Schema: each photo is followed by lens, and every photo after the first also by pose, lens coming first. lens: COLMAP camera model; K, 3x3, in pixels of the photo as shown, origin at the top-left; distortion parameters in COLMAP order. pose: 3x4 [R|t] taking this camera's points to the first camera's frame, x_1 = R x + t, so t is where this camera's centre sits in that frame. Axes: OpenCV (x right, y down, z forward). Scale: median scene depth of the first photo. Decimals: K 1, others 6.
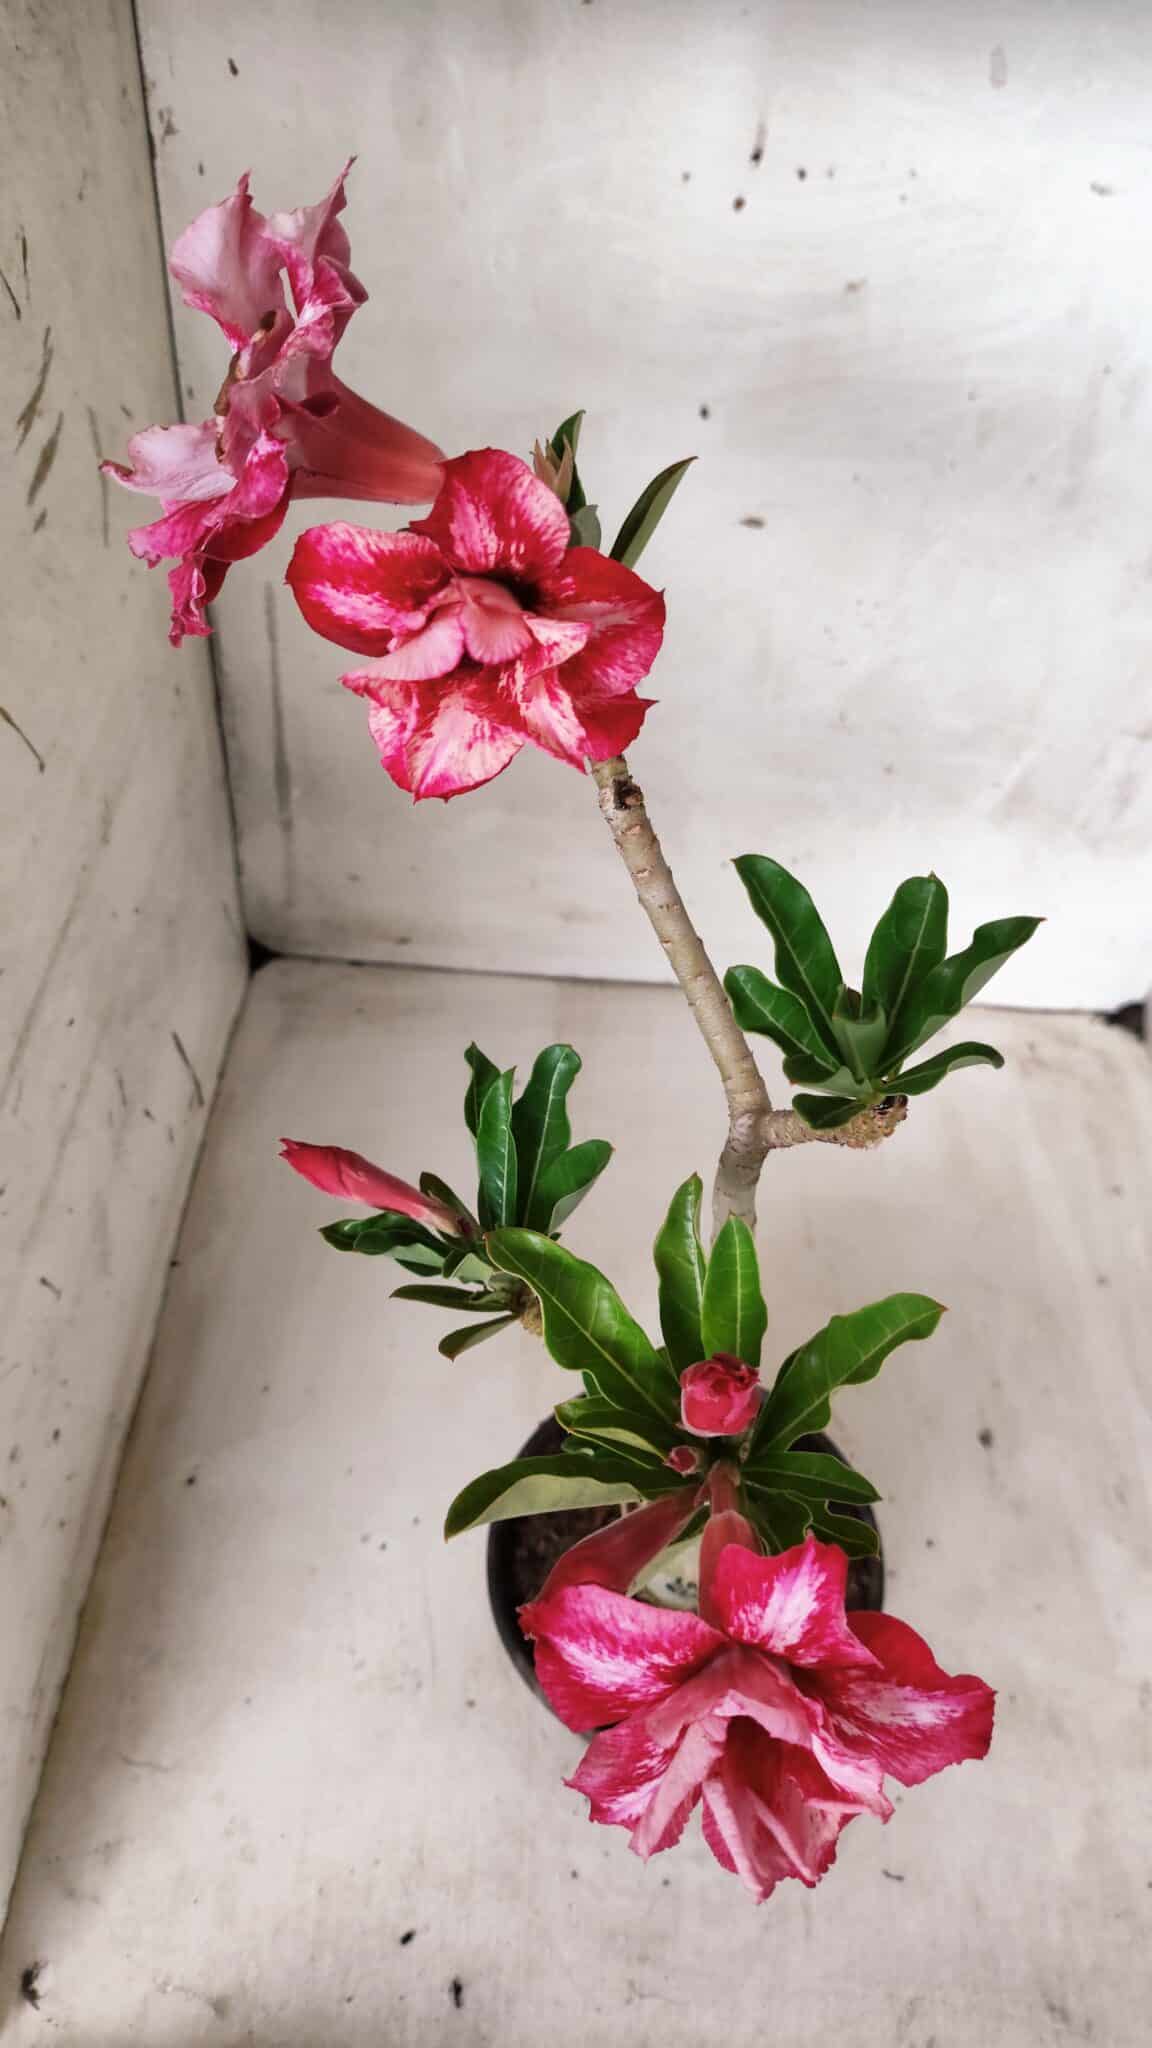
lens RADIAL K [[1555.8, 0, 584.8], [0, 1555.8, 1019.6], [0, 0, 1]] dist [0.103286, -0.217677]
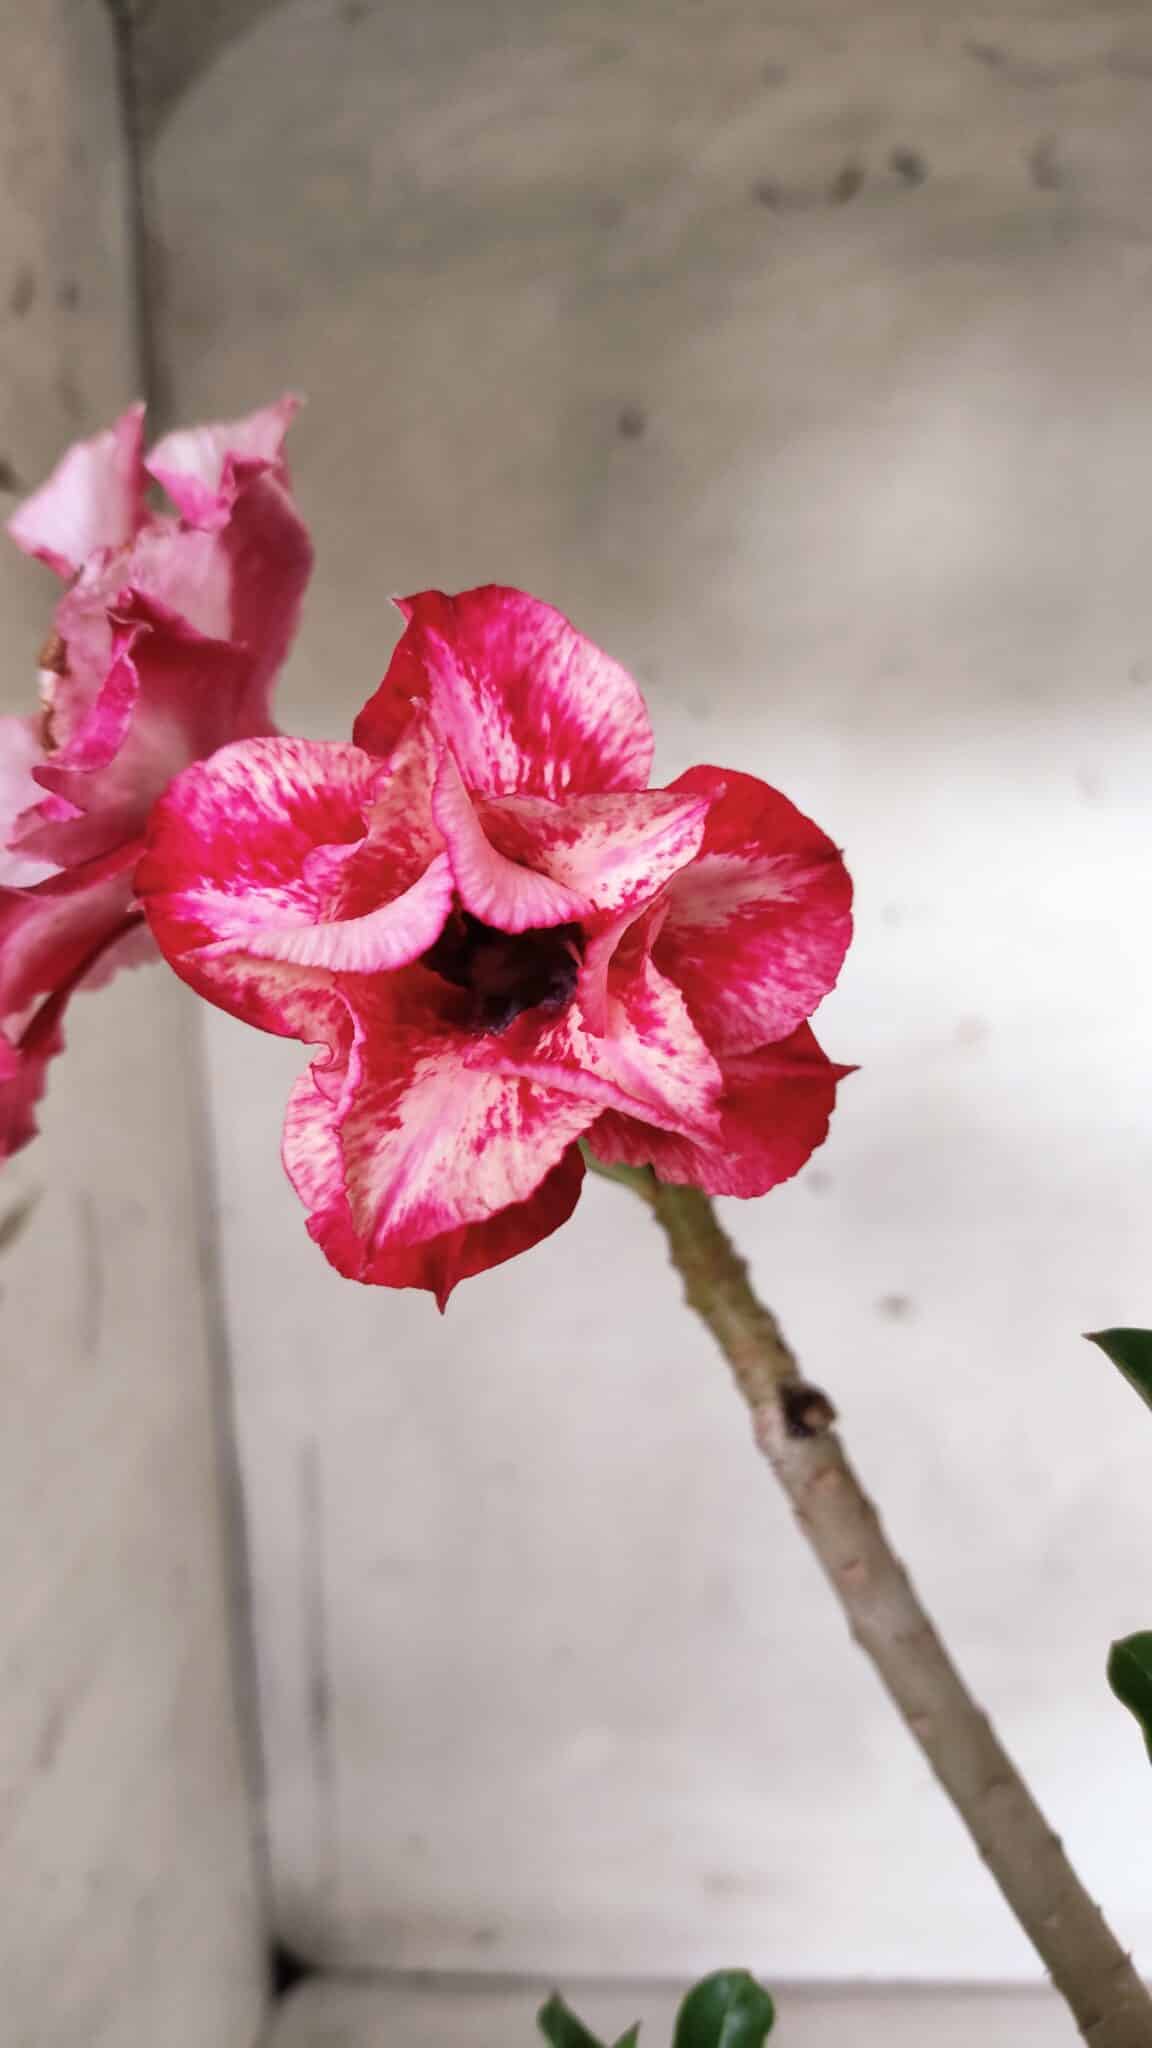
lens RADIAL K [[1618.9, 0, 566.8], [0, 1618.9, 1018.4], [0, 0, 1]] dist [0.046420, -0.175086]
pose [[0.994846, -0.088378, -0.049696, -0.008413], [0.044834, 0.823058, -0.566185, 0.032914], [0.090942, 0.561039, 0.822779, 0.252535]]
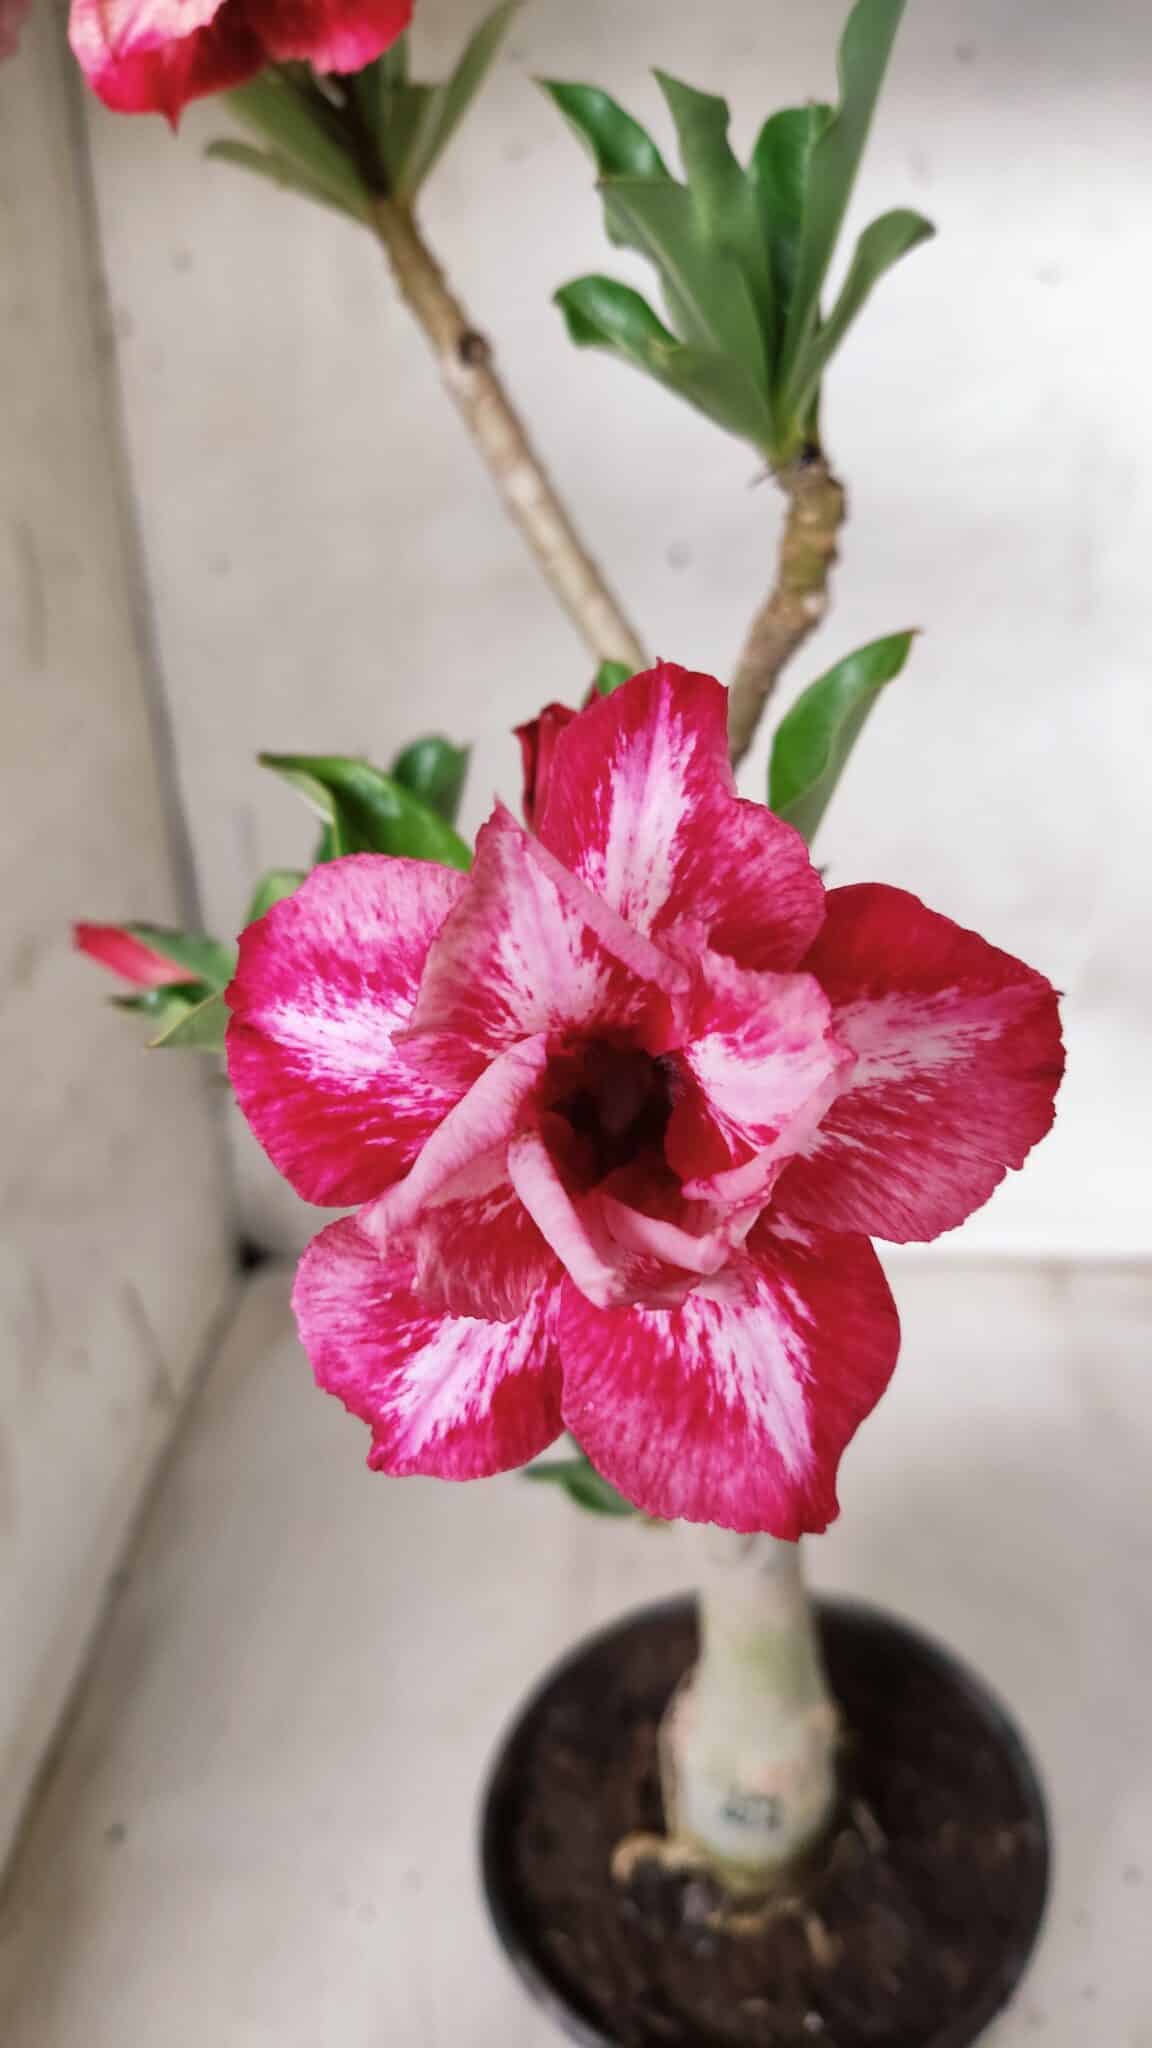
lens RADIAL K [[1618.9, 0, 566.8], [0, 1618.9, 1018.4], [0, 0, 1]] dist [0.046420, -0.175086]
pose [[0.994230, -0.086461, -0.063484, 0.054602], [0.058115, 0.931645, -0.358692, 0.262278], [0.090158, 0.352933, 0.931295, 0.200561]]
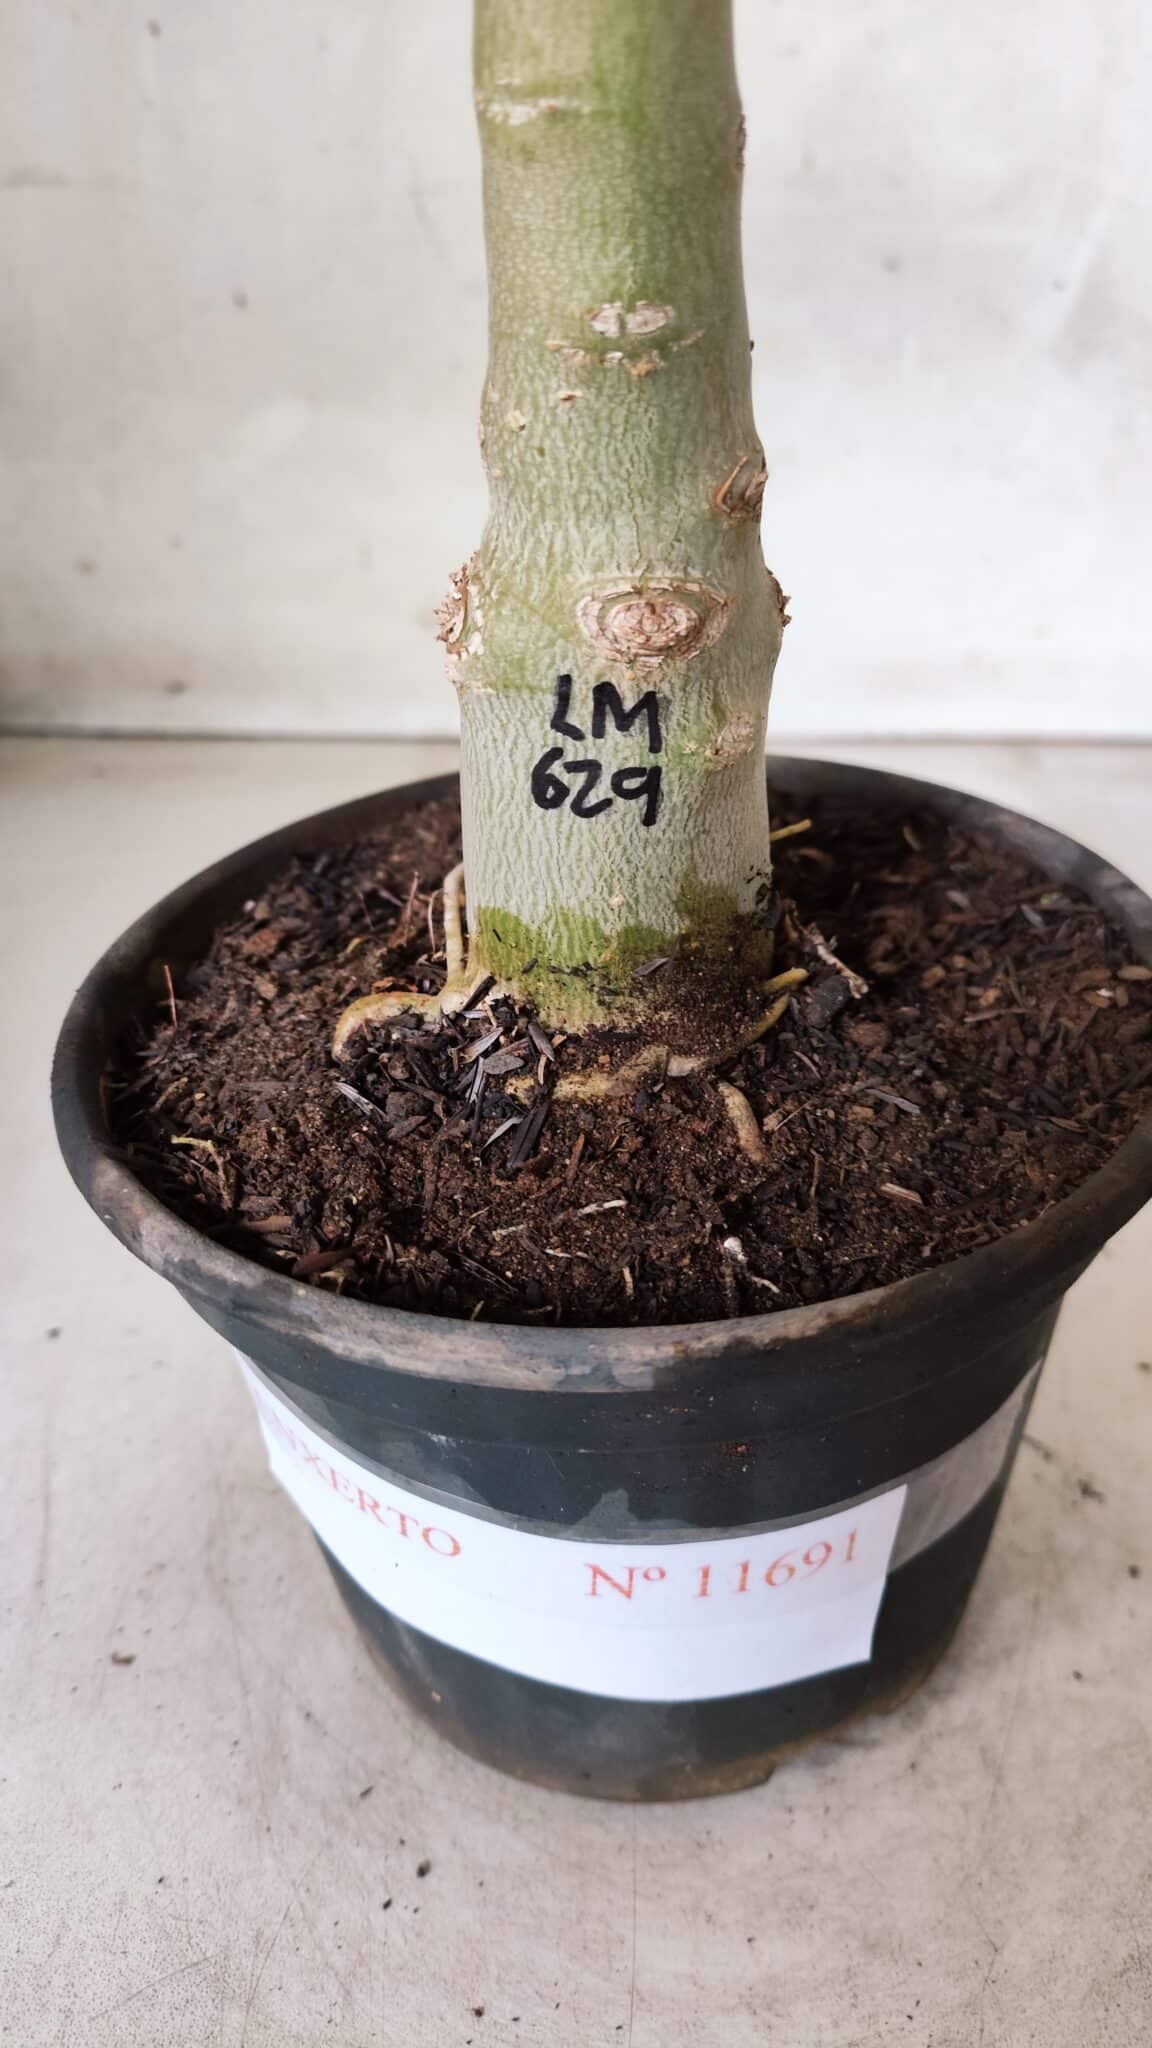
lens RADIAL K [[1596.2, 0, 599.4], [0, 1596.2, 1021.7], [0, 0, 1]] dist [0.046575, -0.138896]
pose [[0.996794, -0.076698, 0.022806, 0.049302], [0.079986, 0.947171, -0.310595, 0.459946], [0.002221, 0.311423, 0.950269, 0.651138]]
